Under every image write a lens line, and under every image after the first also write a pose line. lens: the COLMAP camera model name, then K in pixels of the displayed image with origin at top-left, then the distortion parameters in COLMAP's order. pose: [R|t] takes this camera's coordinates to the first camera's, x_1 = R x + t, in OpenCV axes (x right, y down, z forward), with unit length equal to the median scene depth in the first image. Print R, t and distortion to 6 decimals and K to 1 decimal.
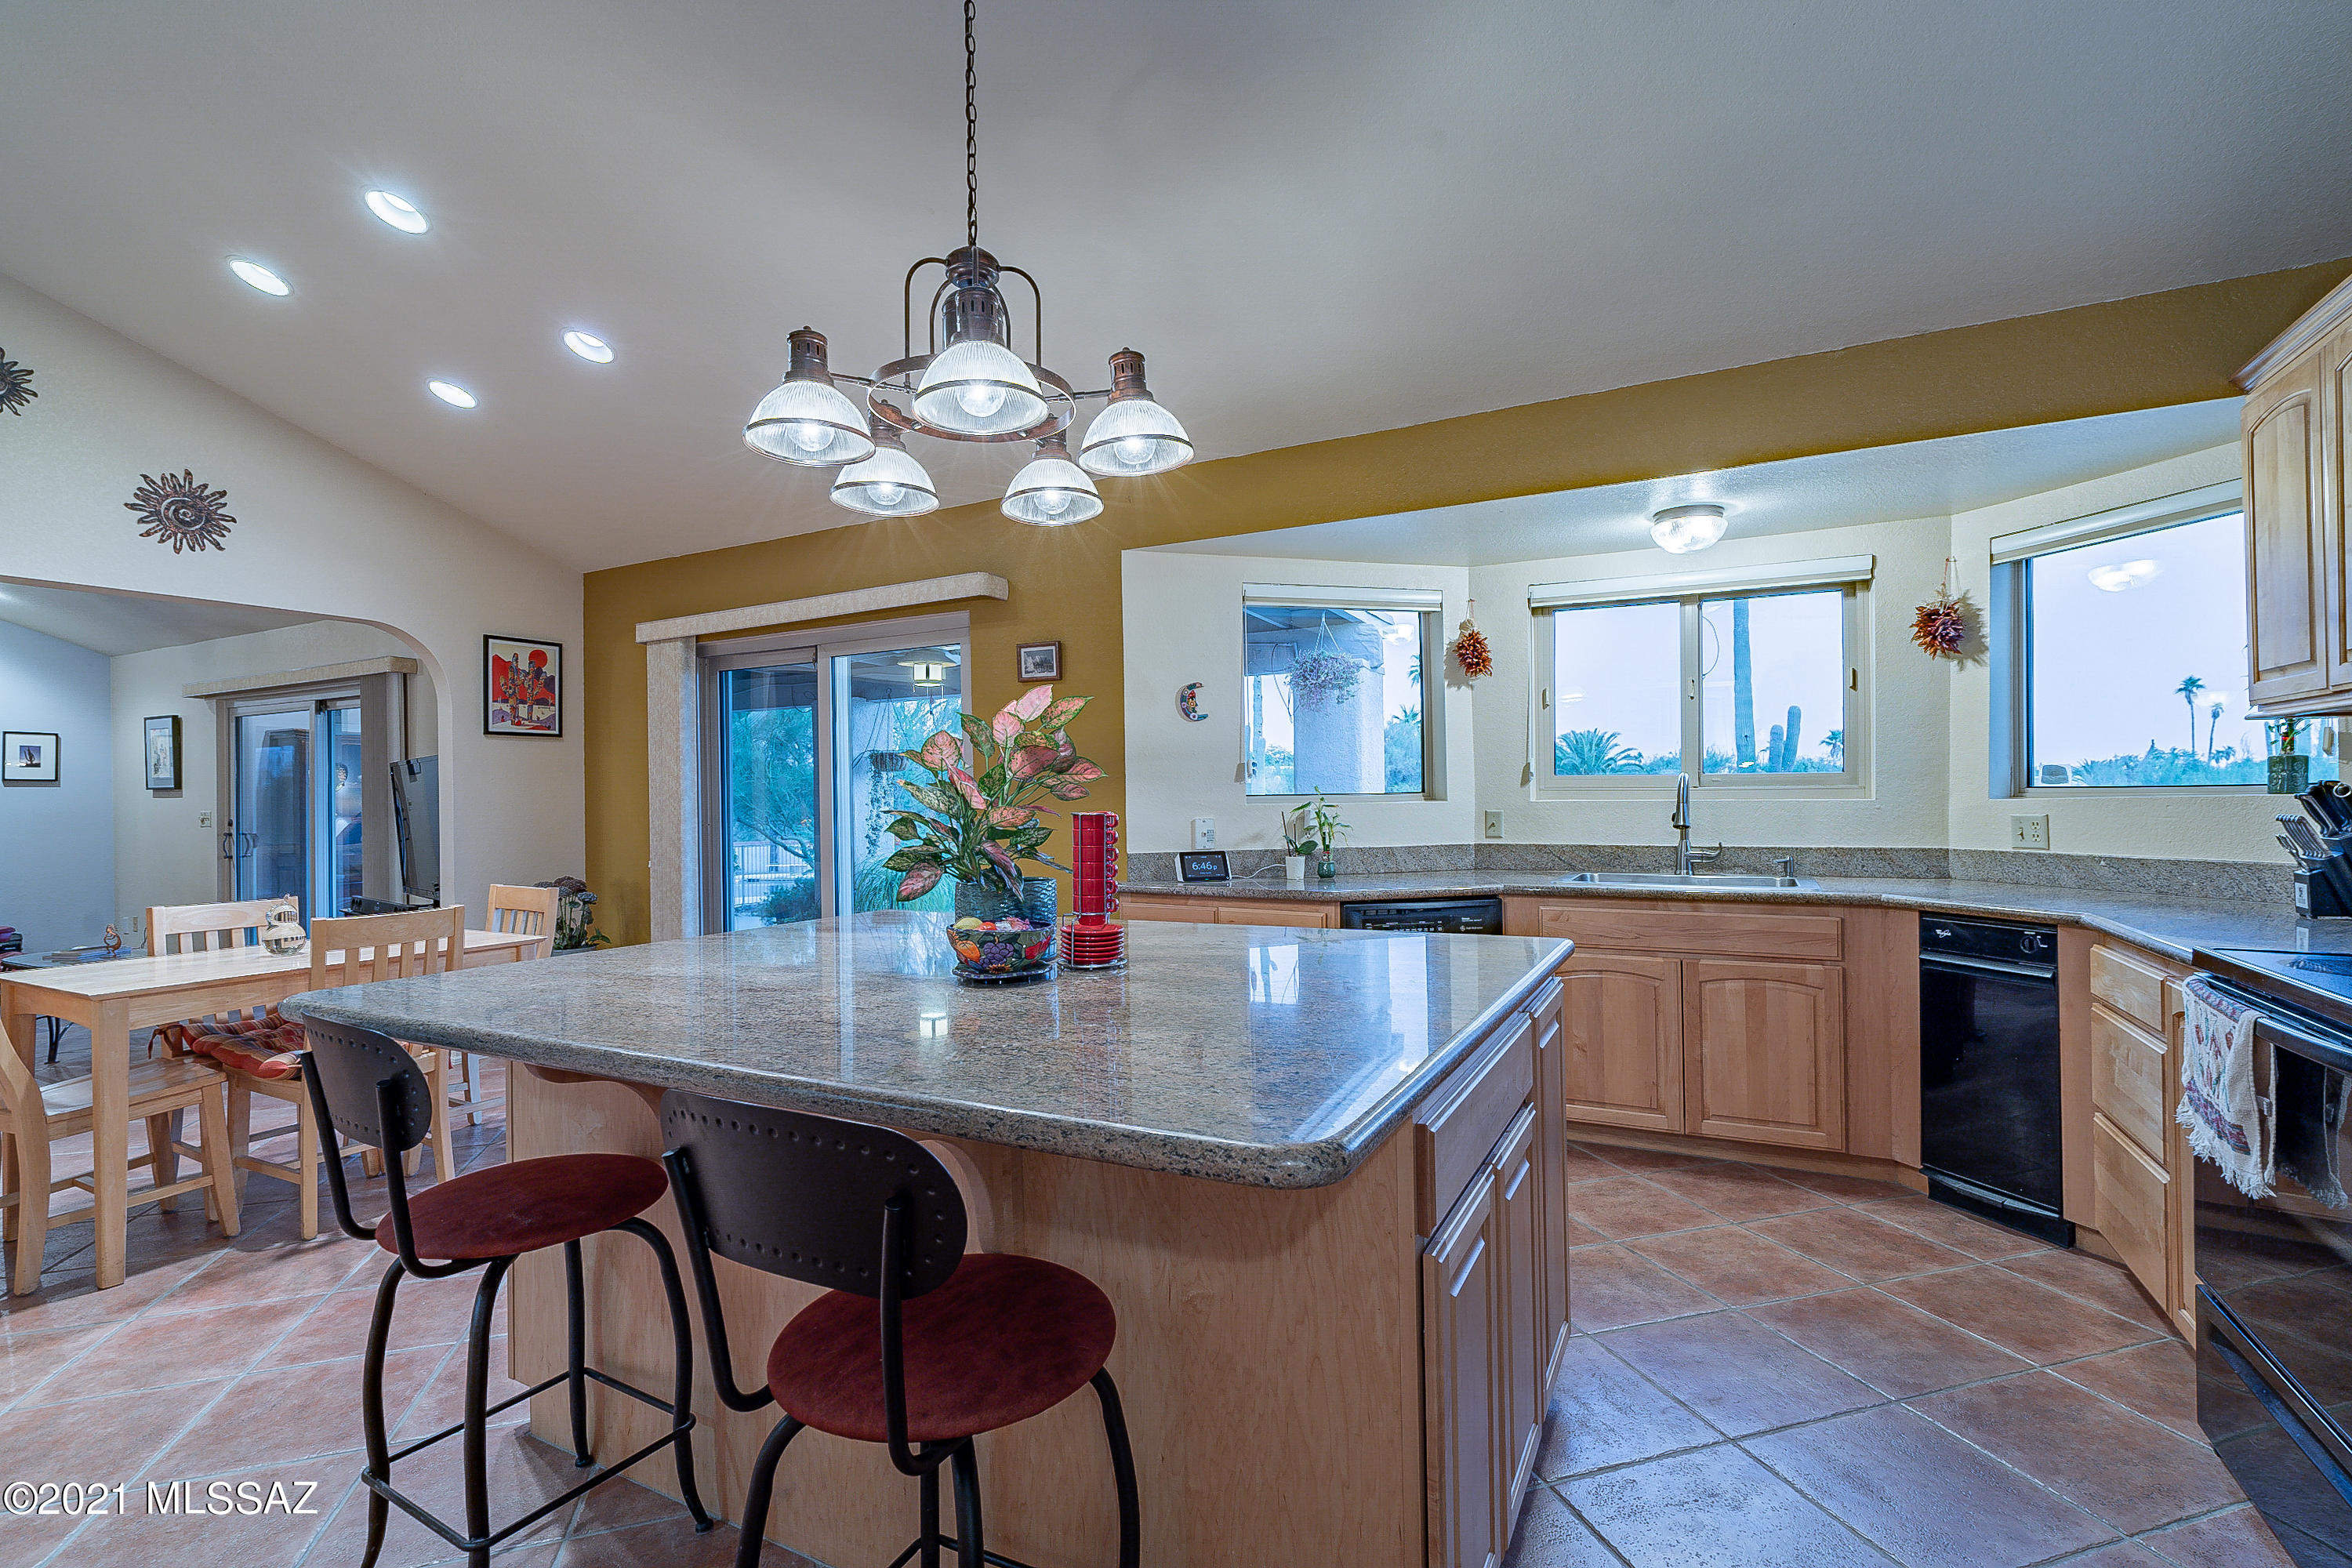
lens RADIAL K [[1064.1, 0, 1179.6], [0, 1064.1, 778.8], [0, 0, 1]] dist [0.000977, 0.000444]
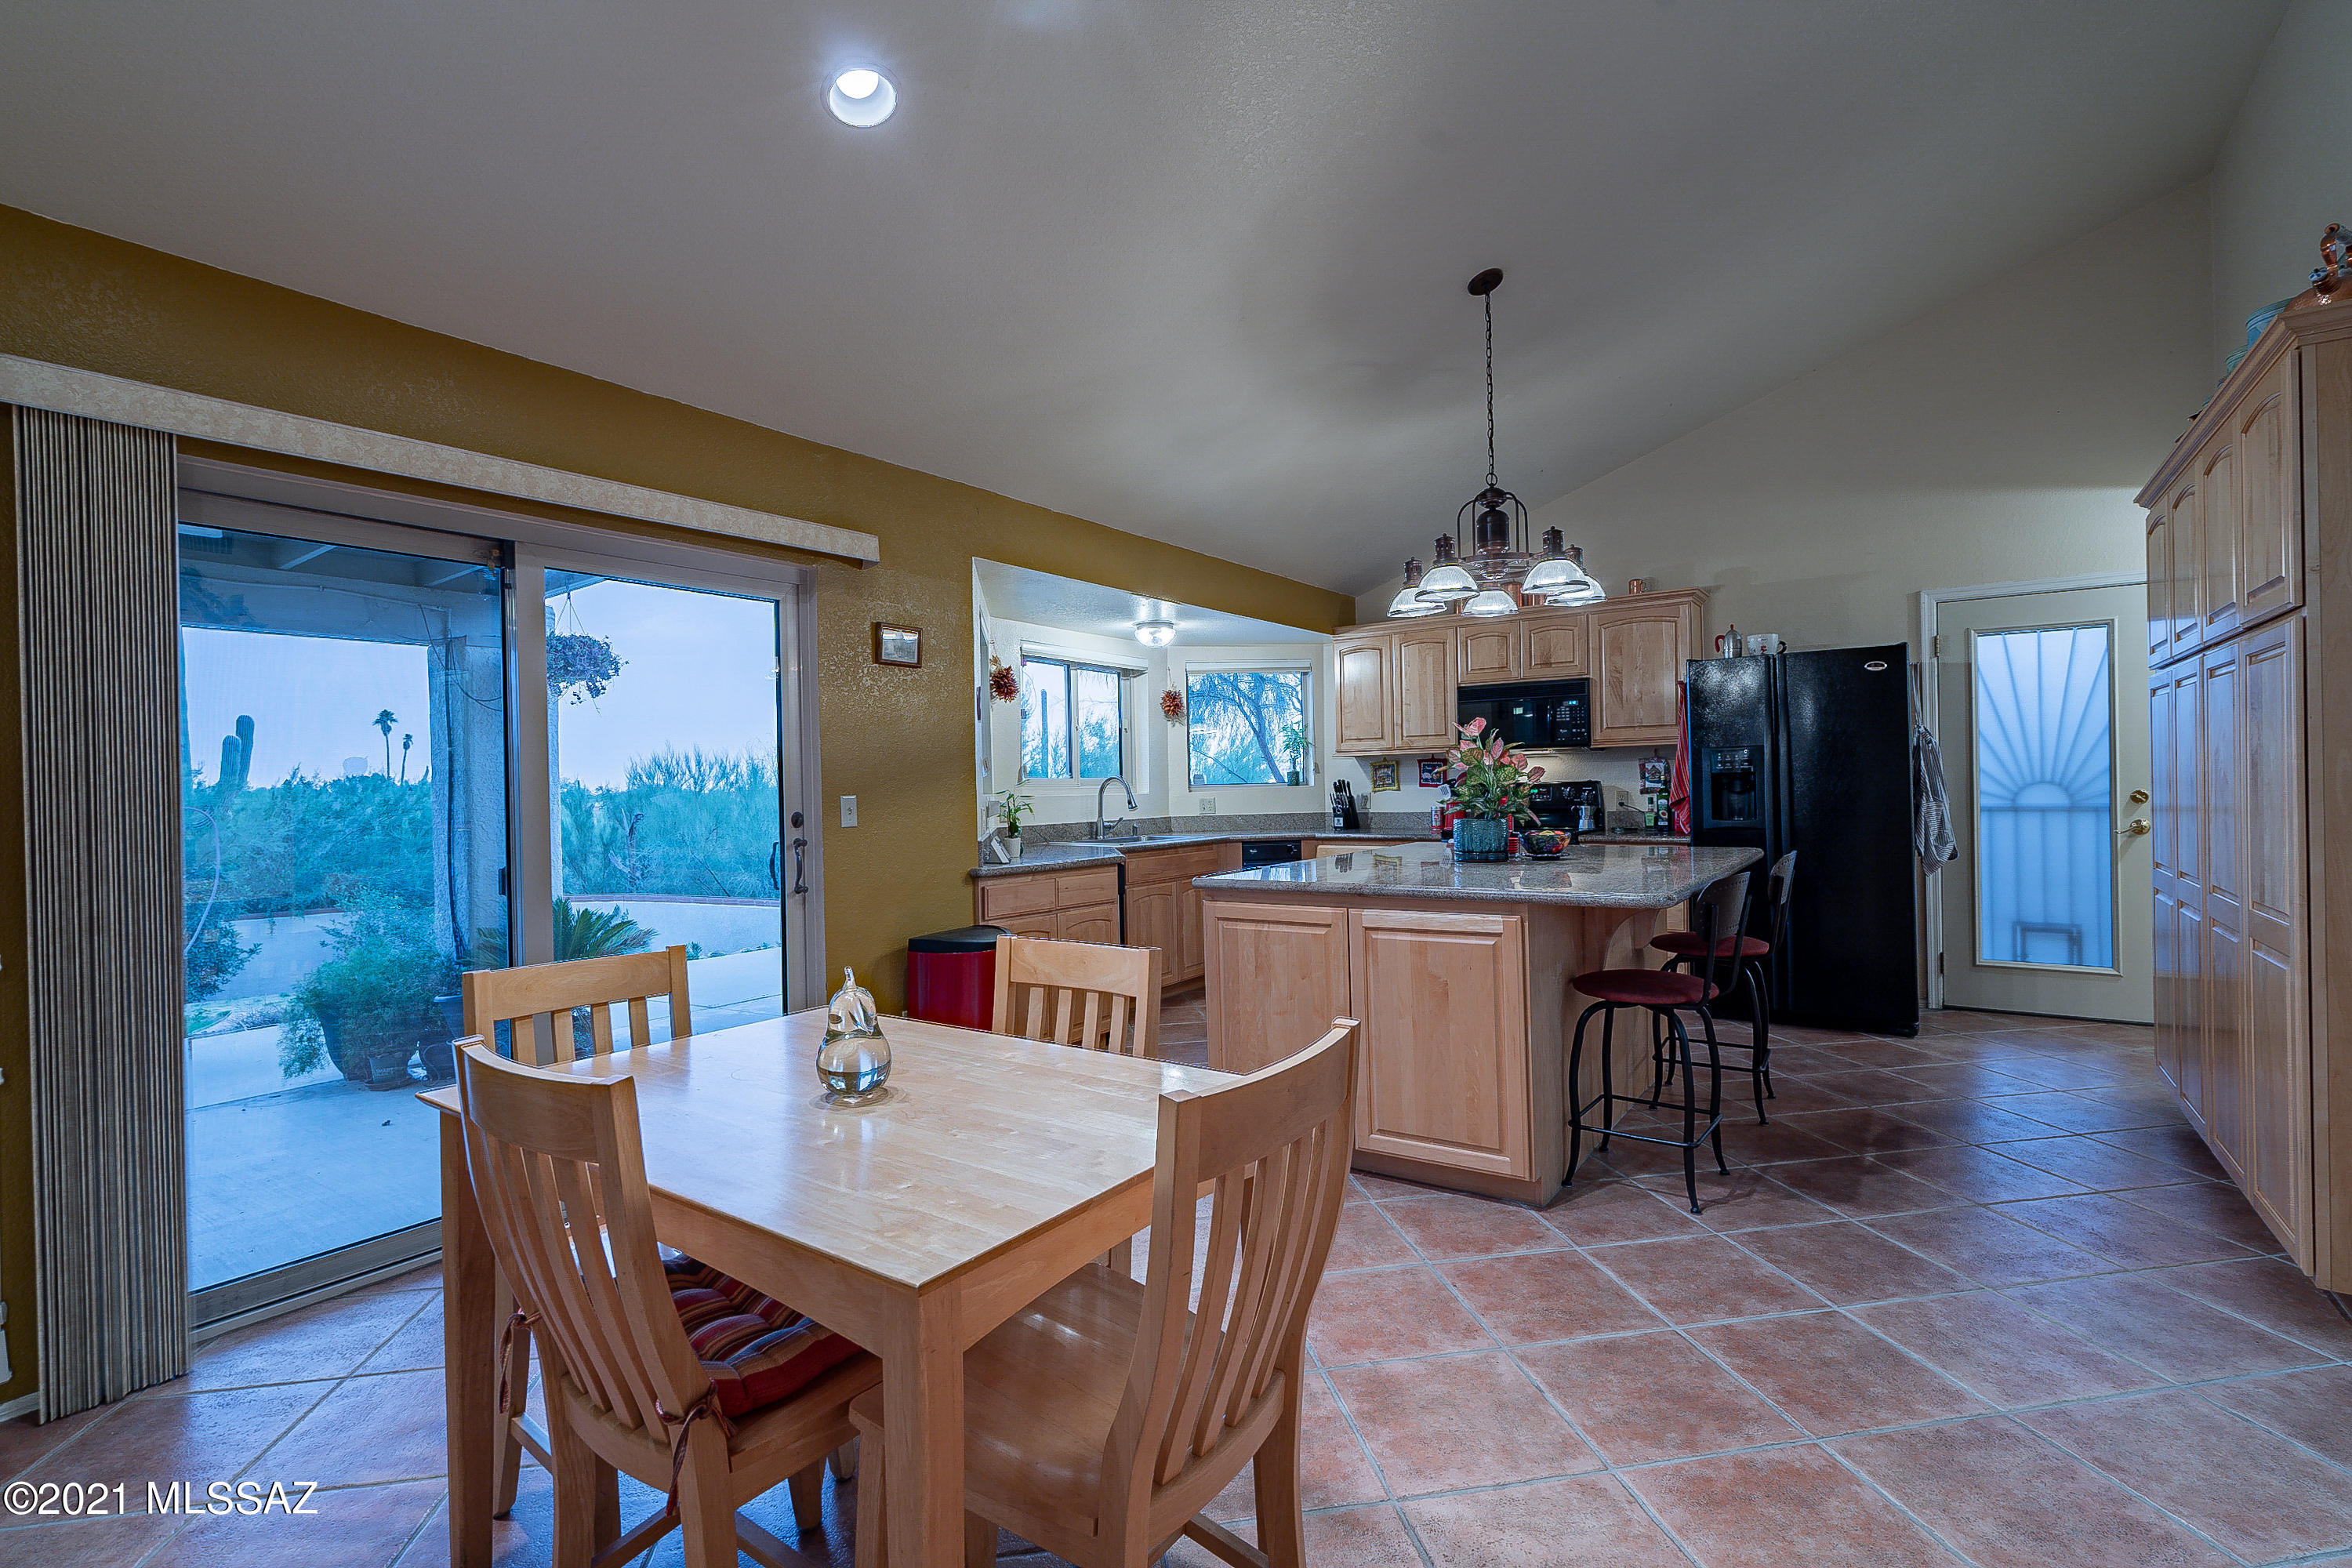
lens RADIAL K [[1064.1, 0, 1179.4], [0, 1064.1, 787.7], [0, 0, 1]] dist [0.000977, 0.000444]
pose [[0.124924, 0.008323, 0.992131, -1.210174], [0.006601, 0.999936, -0.009219, 0.031136], [-0.992144, 0.007700, 0.124861, 0.747328]]
